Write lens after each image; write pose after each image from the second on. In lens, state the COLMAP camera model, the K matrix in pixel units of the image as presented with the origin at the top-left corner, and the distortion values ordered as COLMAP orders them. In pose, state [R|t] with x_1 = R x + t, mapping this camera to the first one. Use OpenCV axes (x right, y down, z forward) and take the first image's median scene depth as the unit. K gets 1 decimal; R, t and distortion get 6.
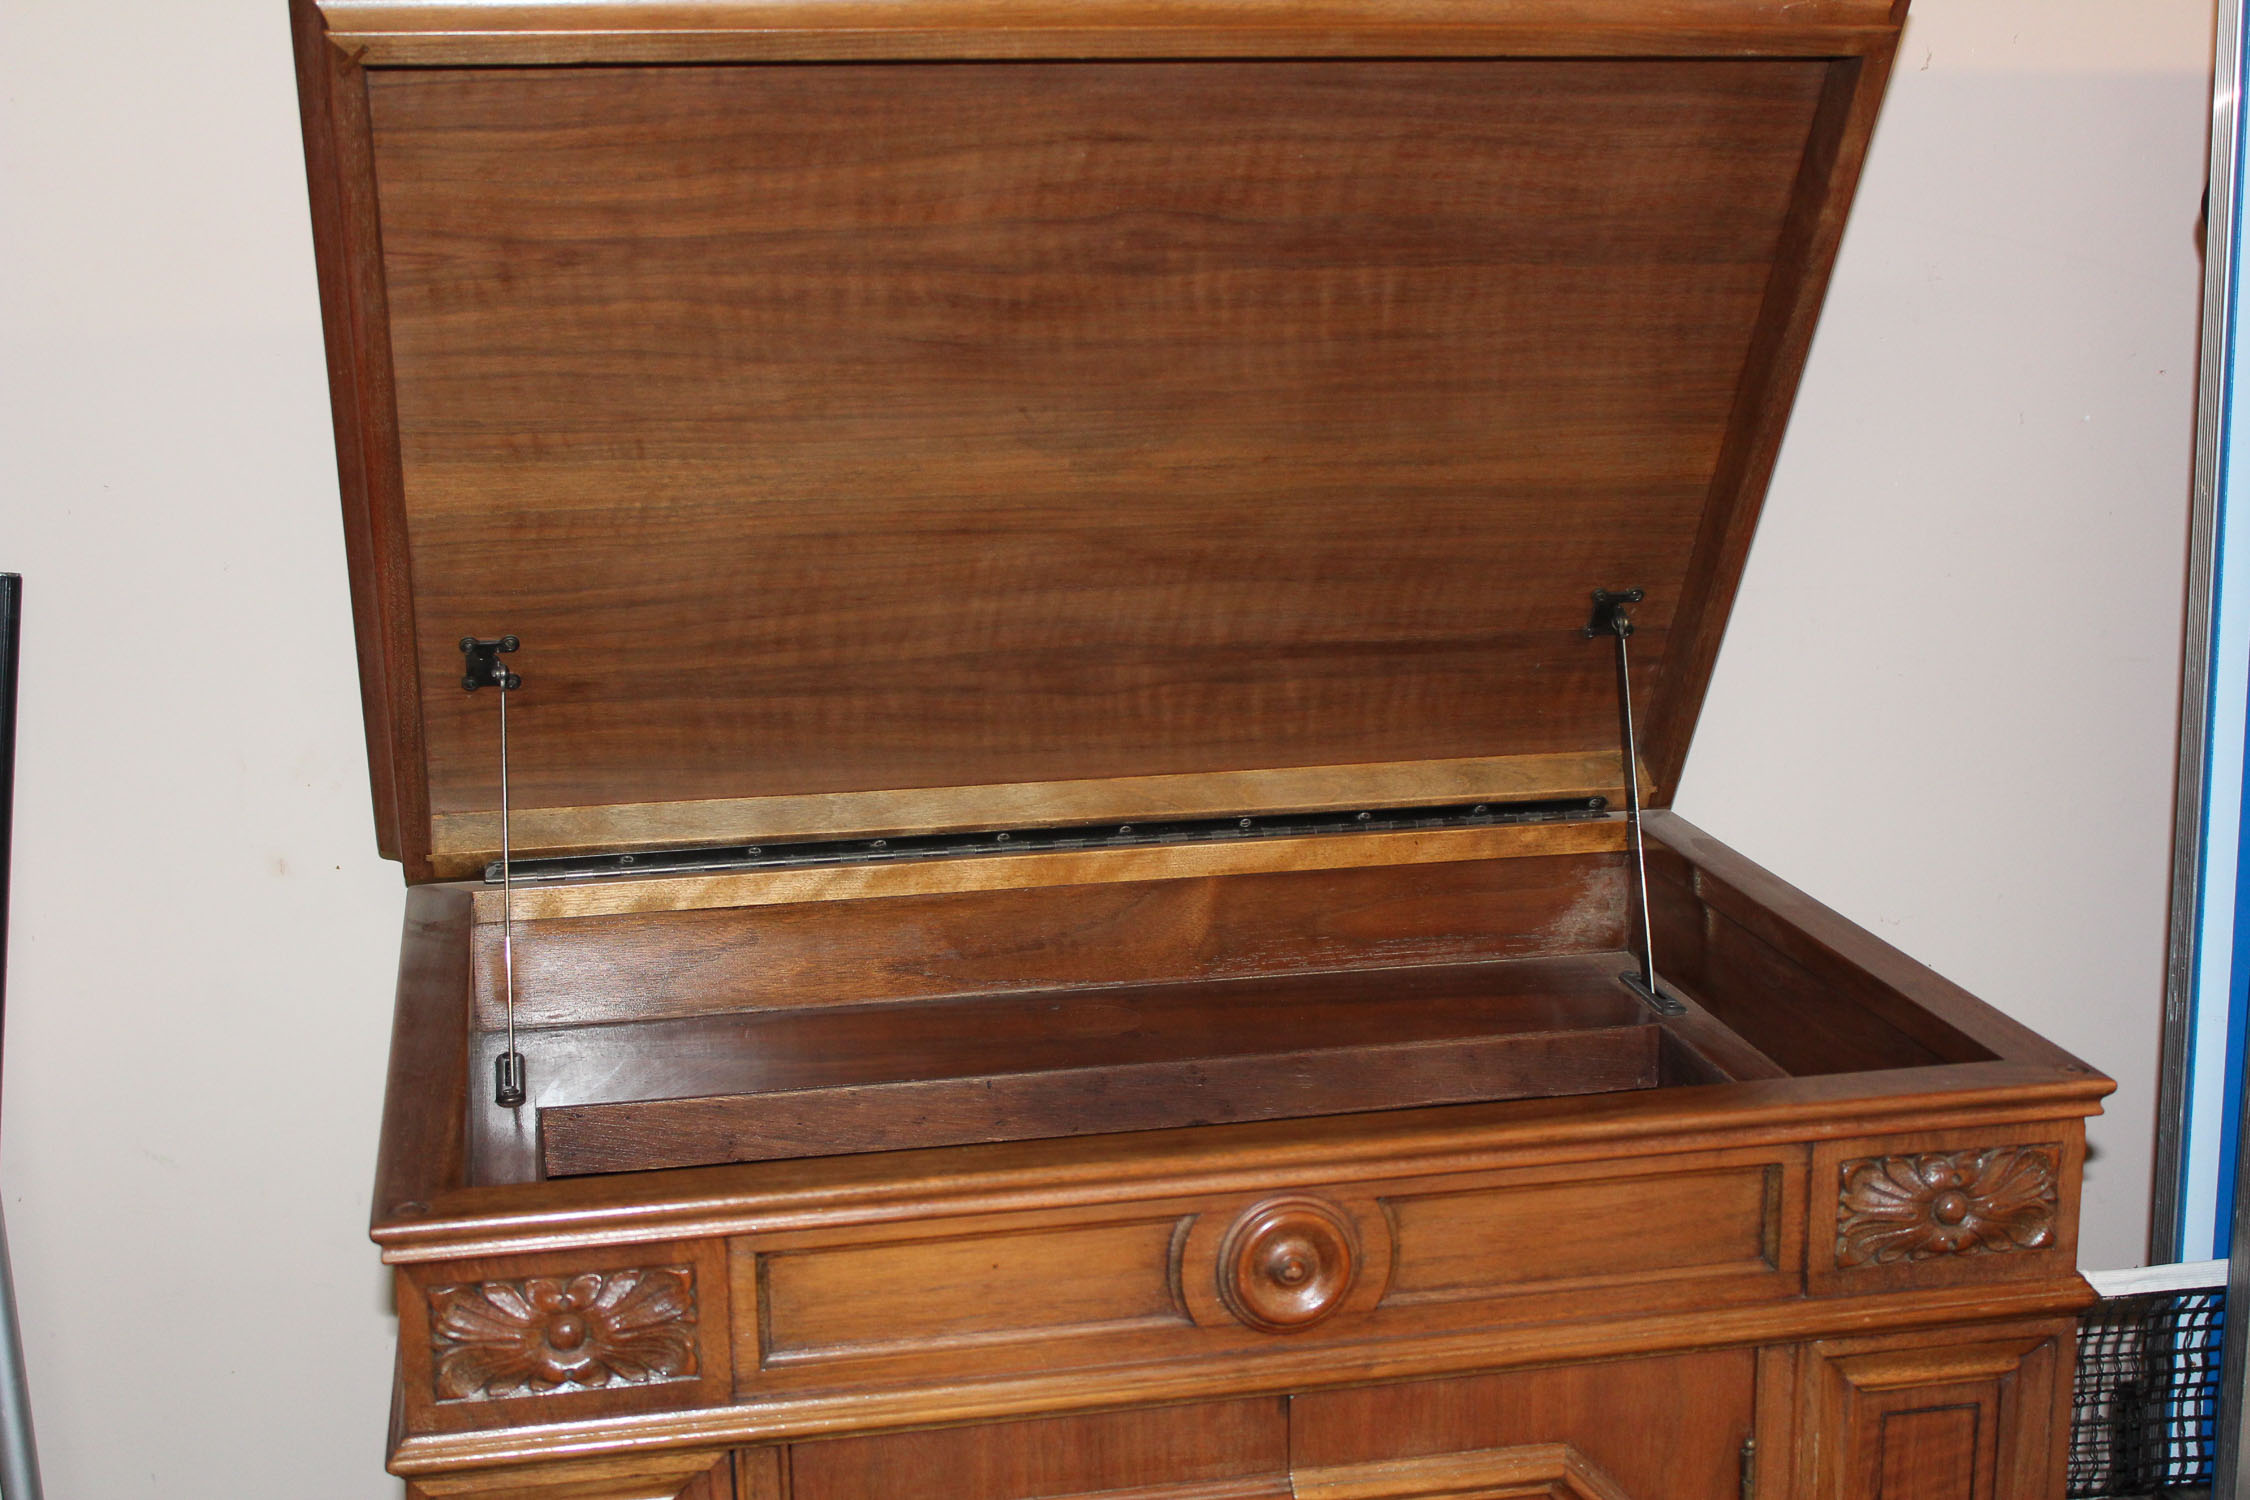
lens RADIAL K [[3006.1, 0, 1125.0], [0, 3006.1, 750.0], [0, 0, 1]] dist [-0.088107, -0.003800]
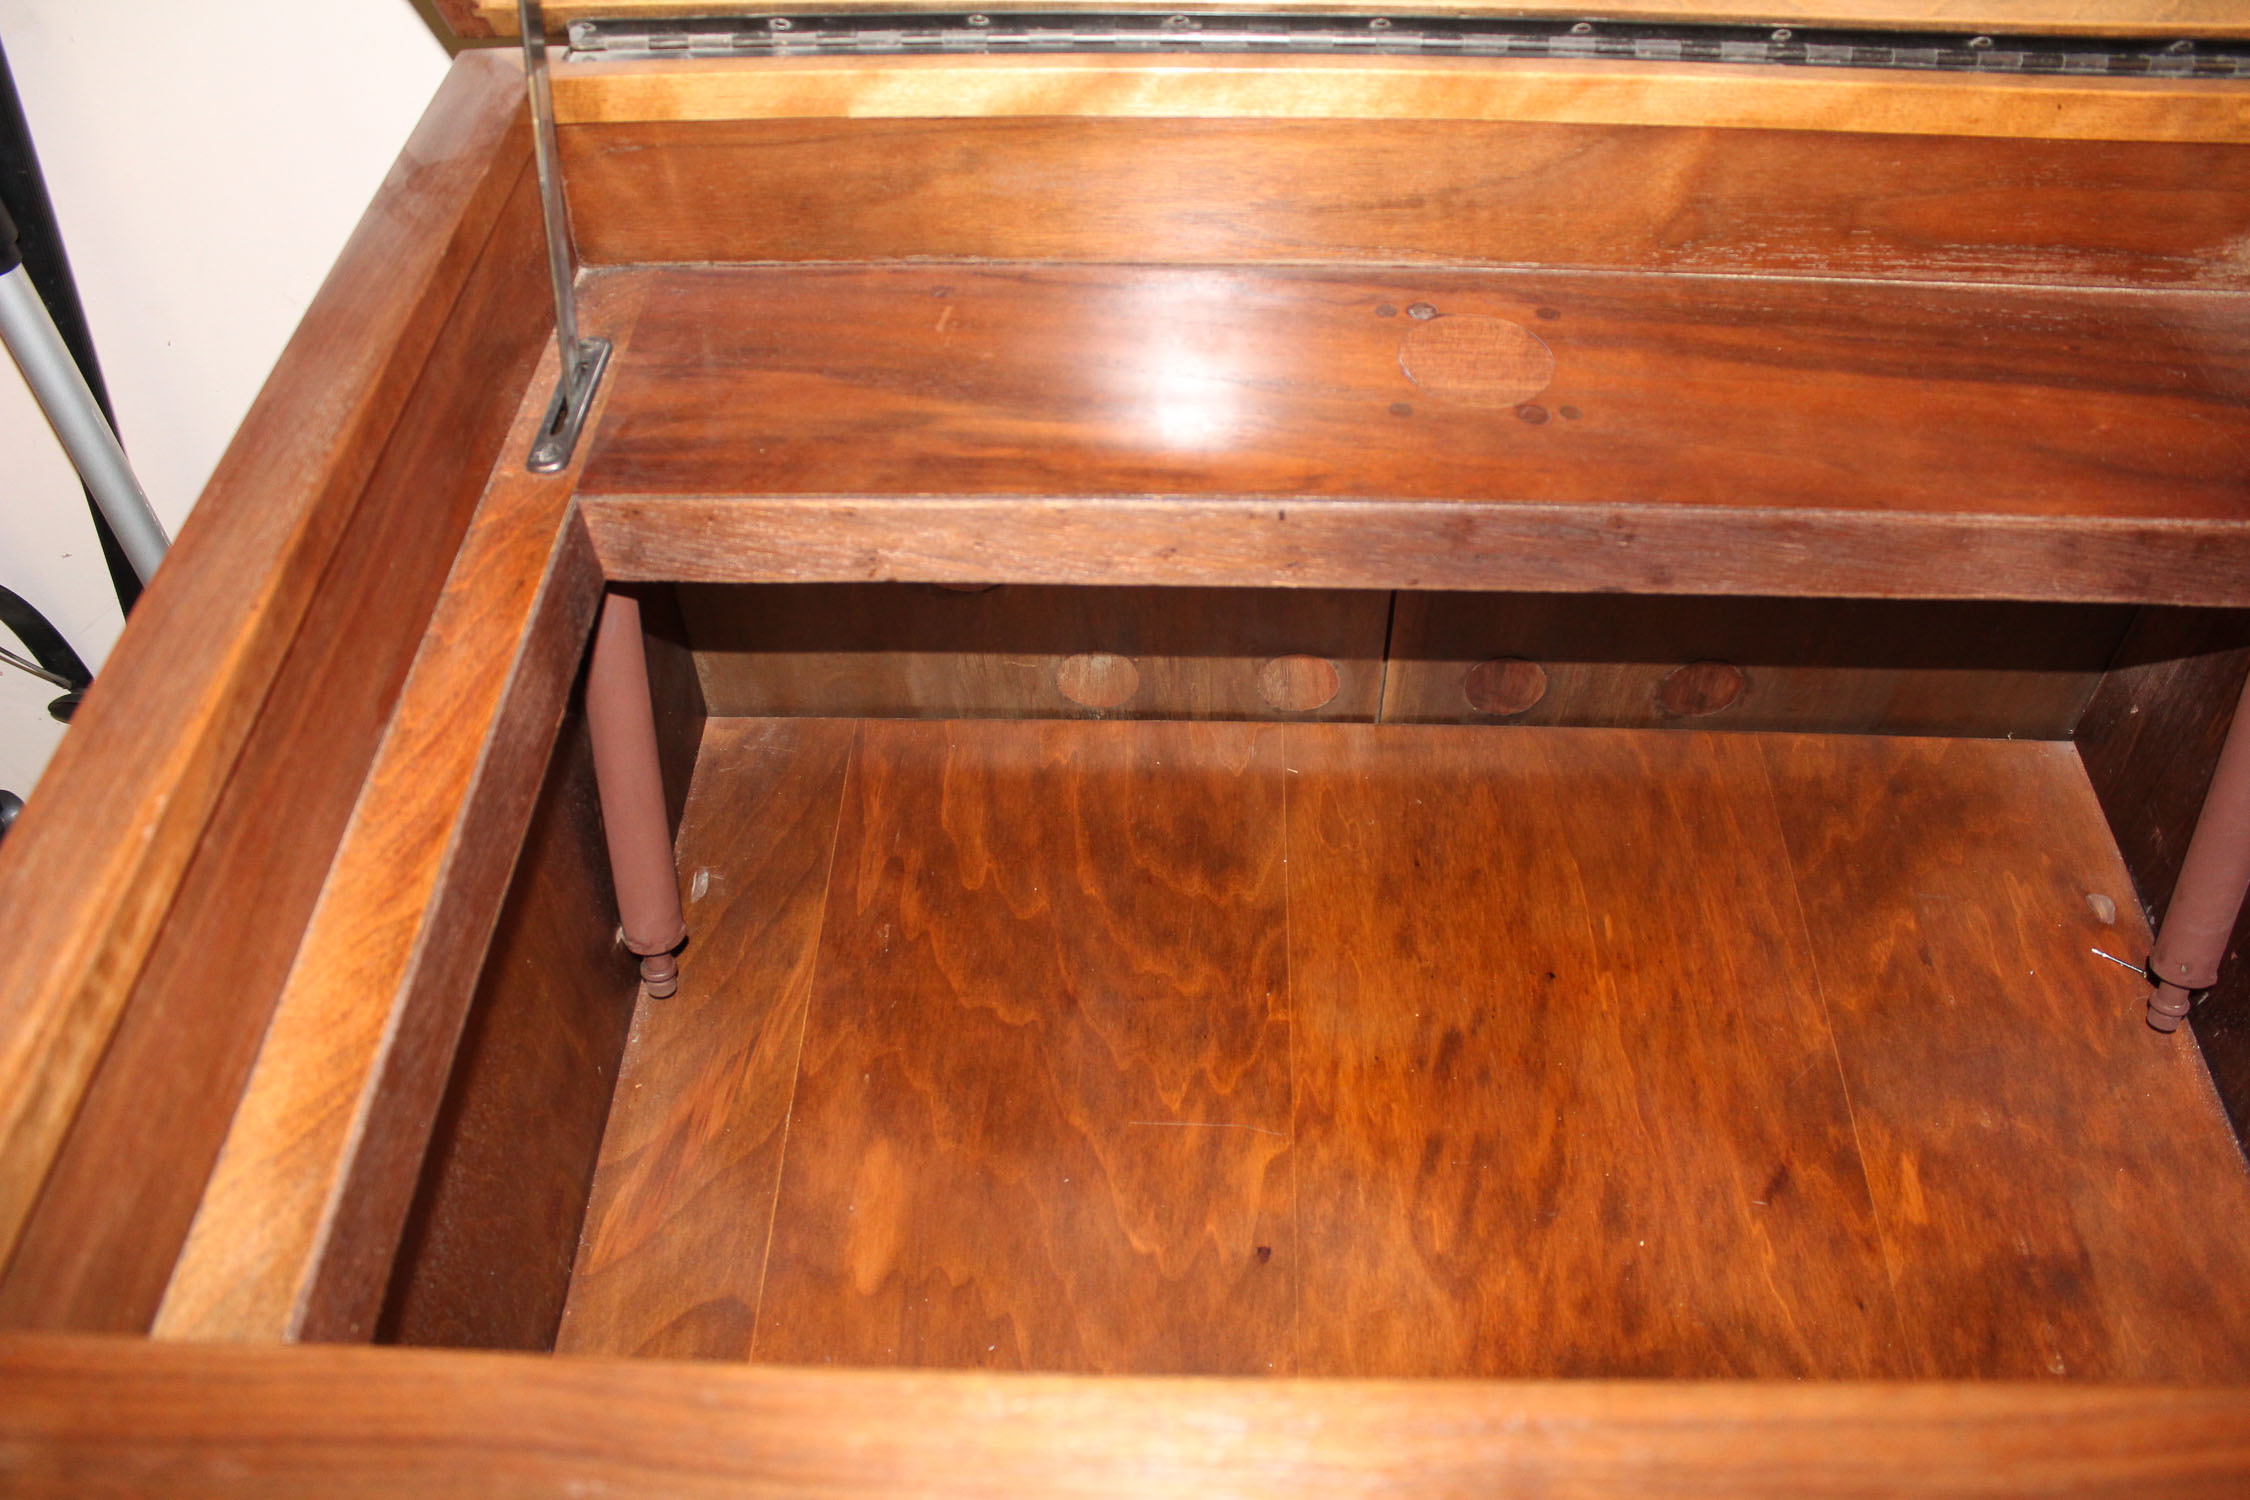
lens RADIAL K [[1836.5, 0, 1125.0], [0, 1836.5, 750.0], [0, 0, 1]] dist [-0.164951, 0.140191]
pose [[0.972929, 0.170750, -0.155736, -0.009216], [-0.047940, 0.808335, 0.586767, -0.065321], [0.226078, -0.563417, 0.794639, 0.629870]]
